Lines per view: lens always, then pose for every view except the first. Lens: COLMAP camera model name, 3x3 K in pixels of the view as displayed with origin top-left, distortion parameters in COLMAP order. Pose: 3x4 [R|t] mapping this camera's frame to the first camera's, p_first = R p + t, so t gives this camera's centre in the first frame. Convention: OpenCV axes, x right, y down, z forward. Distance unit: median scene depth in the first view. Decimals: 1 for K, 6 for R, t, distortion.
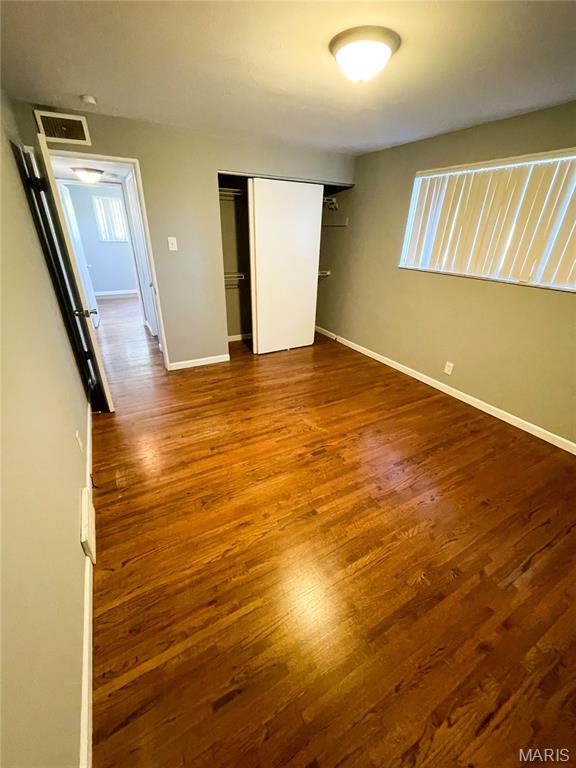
lens RADIAL K [[310.6, 0, 284.8], [0, 310.6, 380.8], [0, 0, 1]] dist [-0.002108, -0.000672]
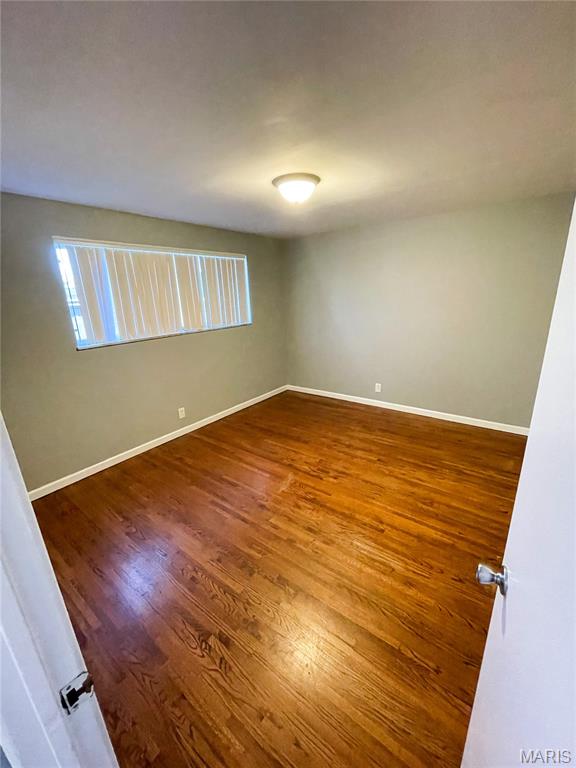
lens RADIAL K [[310.6, 0, 289.4], [0, 310.6, 380.6], [0, 0, 1]] dist [-0.002108, -0.000672]
pose [[-0.400481, -0.264171, 0.877399, -0.735743], [0.434627, 0.788205, 0.435698, -0.573972], [-0.806669, 0.555830, -0.200845, 1.074170]]
